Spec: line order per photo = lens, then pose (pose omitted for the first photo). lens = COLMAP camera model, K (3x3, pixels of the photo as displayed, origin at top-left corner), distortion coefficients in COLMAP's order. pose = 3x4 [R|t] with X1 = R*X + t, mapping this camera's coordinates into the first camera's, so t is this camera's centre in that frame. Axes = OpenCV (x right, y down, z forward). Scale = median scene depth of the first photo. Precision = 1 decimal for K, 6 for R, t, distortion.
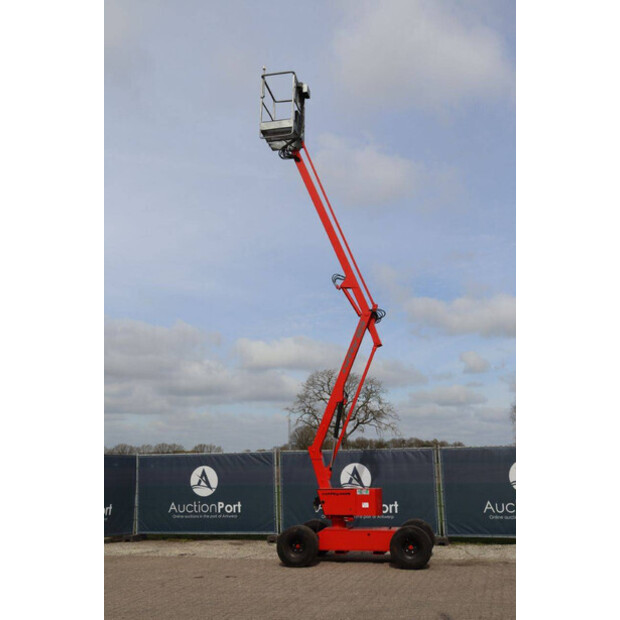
lens RADIAL K [[705.3, 0, 304.3], [0, 705.3, 305.6], [0, 0, 1]] dist [-0.009240, 0.000000]
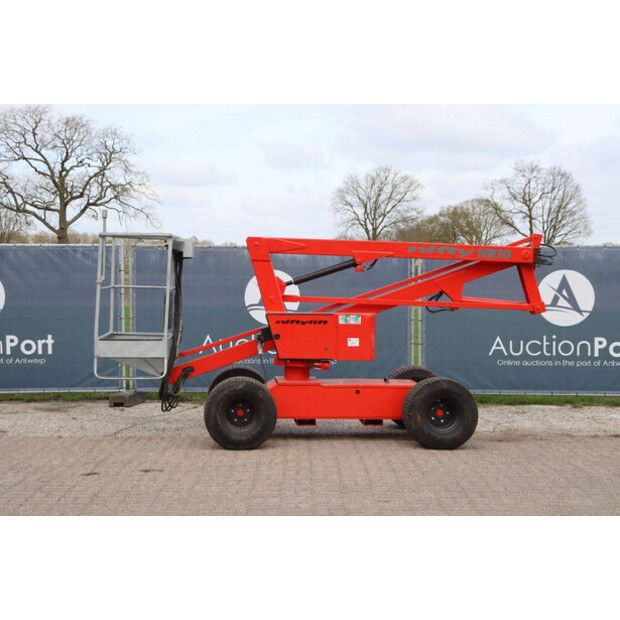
lens RADIAL K [[1172.6, 0, 310.1], [0, 1172.6, 307.9], [0, 0, 1]] dist [0.255154, 0.000000]
pose [[0.956089, 0.012856, 0.292796, -0.179564], [-0.084572, 0.968641, 0.233630, 0.031124], [-0.280611, -0.248134, 0.927193, 0.113745]]
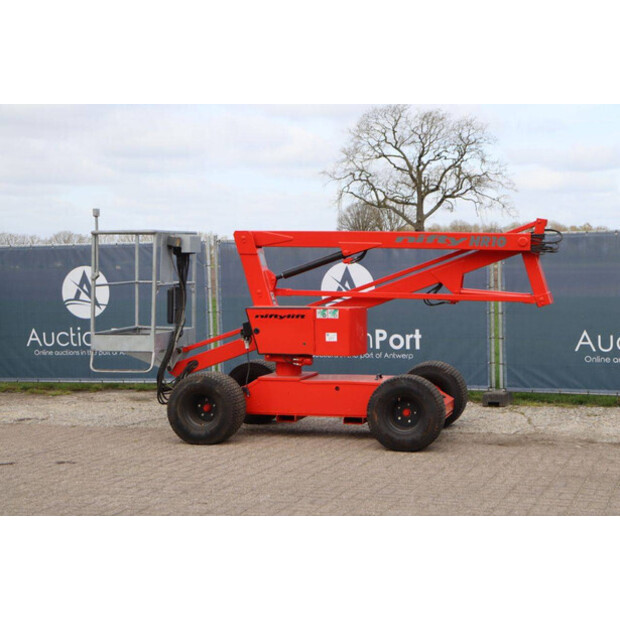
lens RADIAL K [[1172.6, 0, 305.8], [0, 1172.6, 304.6], [0, 0, 1]] dist [0.255154, 0.000000]
pose [[0.998479, 0.004842, -0.054922, 0.093063], [0.009195, 0.967562, 0.252467, 0.023053], [0.054362, -0.252588, 0.966046, 0.101375]]
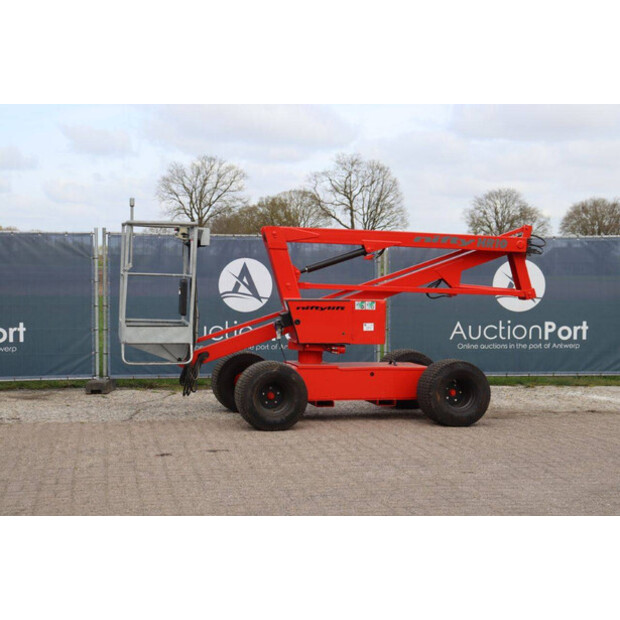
lens RADIAL K [[1172.6, 0, 316.3], [0, 1172.6, 310.6], [0, 0, 1]] dist [0.255154, 0.000000]
pose [[0.891735, 0.005696, 0.452521, -0.322268], [-0.120967, 0.966538, 0.226211, 0.040679], [-0.436090, -0.256460, 0.862585, 0.134762]]
